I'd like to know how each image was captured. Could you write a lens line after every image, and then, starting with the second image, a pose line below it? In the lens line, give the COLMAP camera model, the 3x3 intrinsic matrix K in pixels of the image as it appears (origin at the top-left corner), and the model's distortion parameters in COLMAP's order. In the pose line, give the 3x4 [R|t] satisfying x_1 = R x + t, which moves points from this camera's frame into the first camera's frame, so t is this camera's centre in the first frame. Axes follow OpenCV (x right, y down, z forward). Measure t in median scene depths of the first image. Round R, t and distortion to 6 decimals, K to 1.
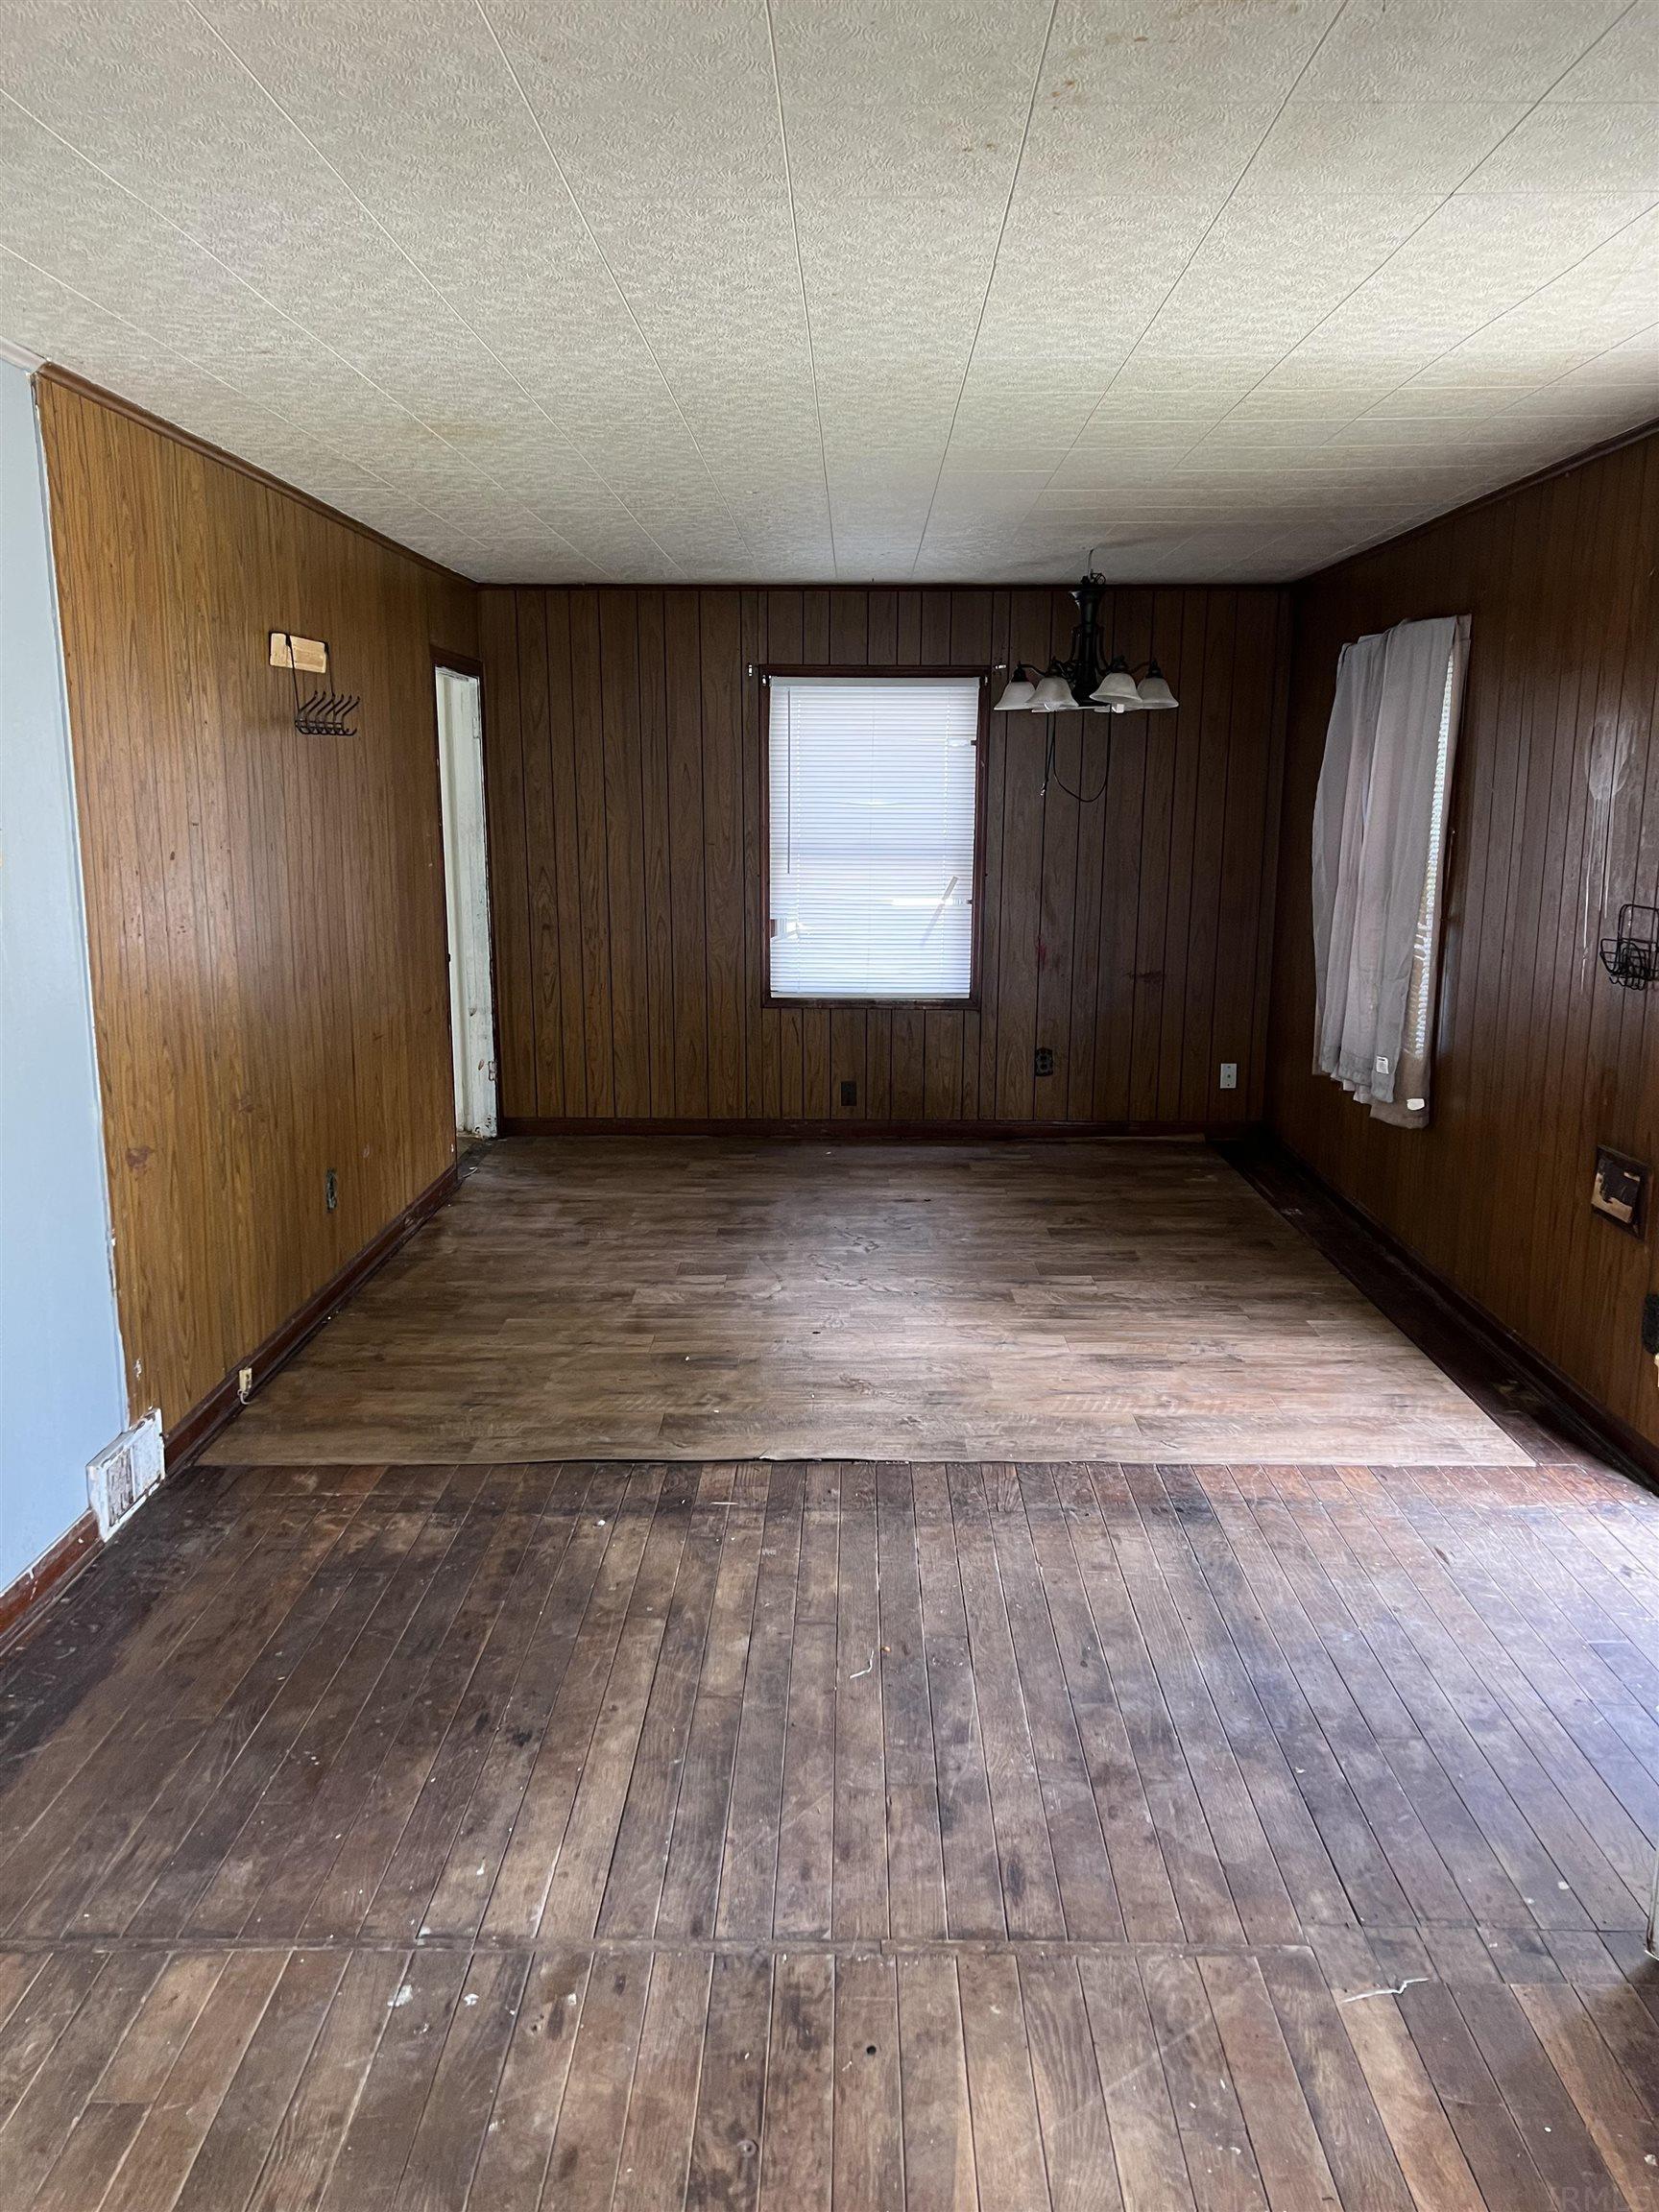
lens RADIAL K [[1673.9, 0, 829.5], [0, 1673.9, 1111.0], [0, 0, 1]] dist [0.010803, -0.006732]
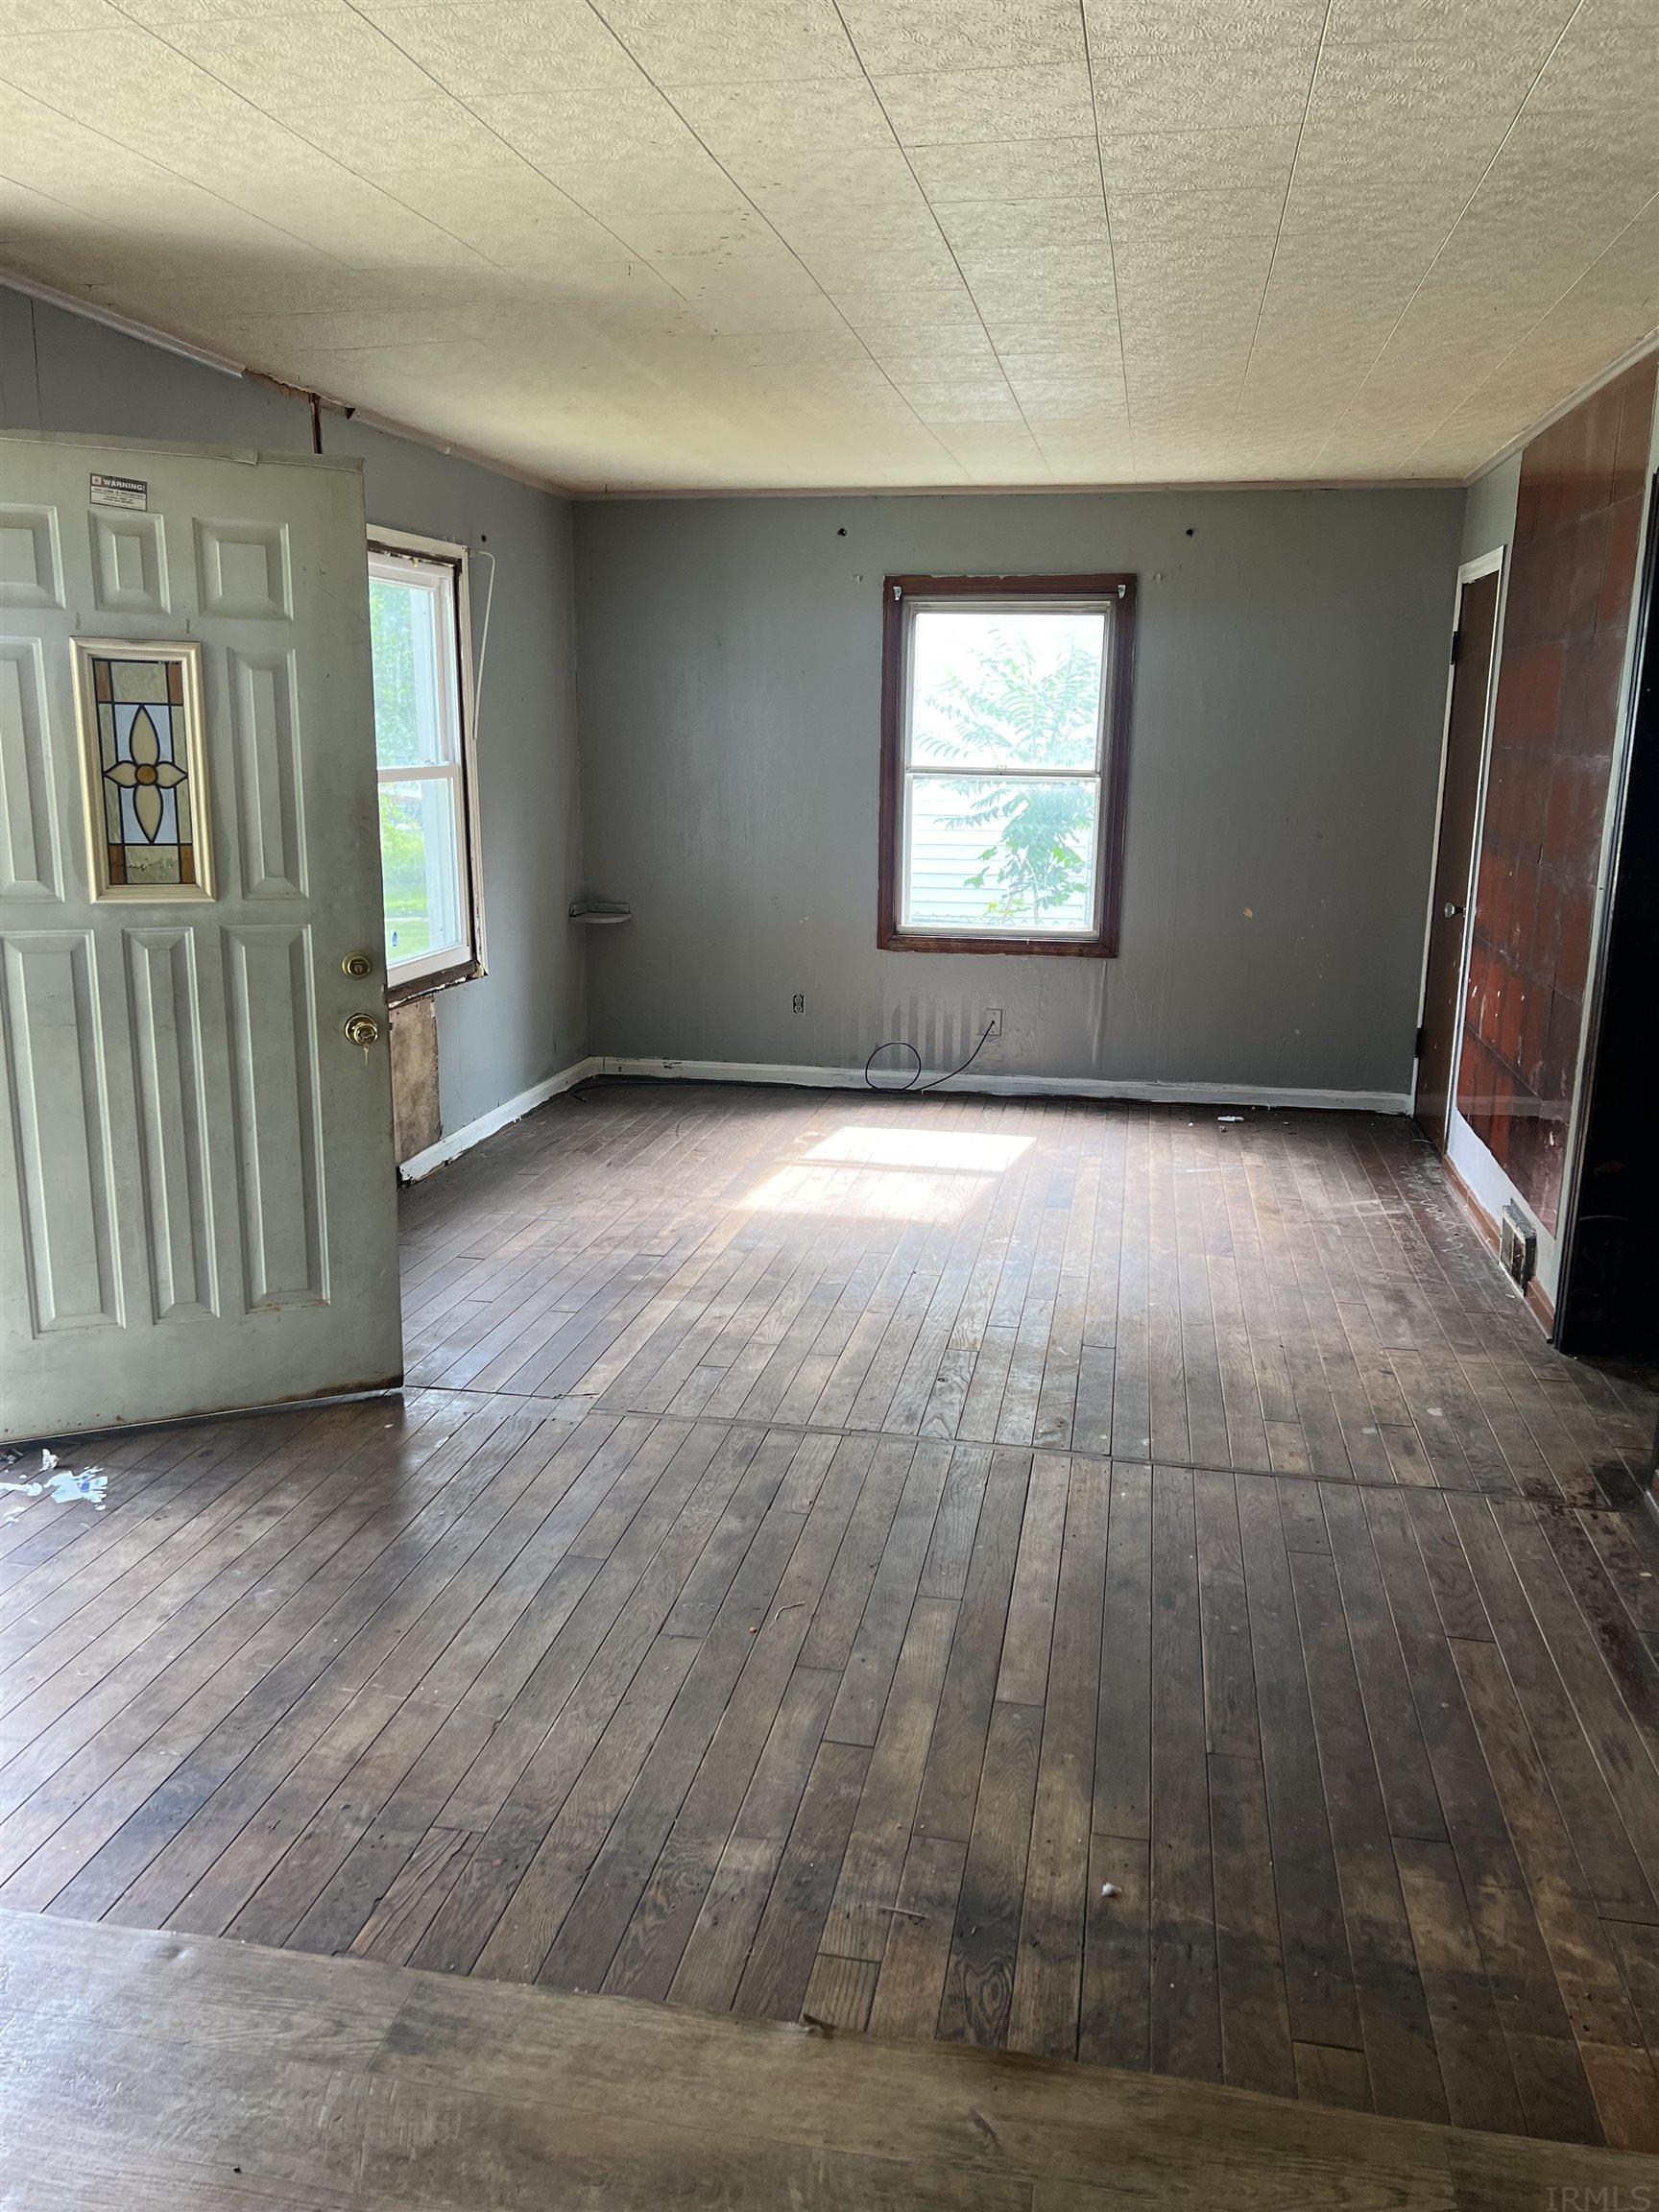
lens RADIAL K [[1673.9, 0, 829.3], [0, 1673.9, 1106.4], [0, 0, 1]] dist [0.010803, -0.006732]
pose [[-0.984805, -0.051644, 0.165805, -0.127379], [0.018797, 0.917450, 0.397407, -0.269543], [-0.172641, 0.394485, -0.902539, 1.509755]]
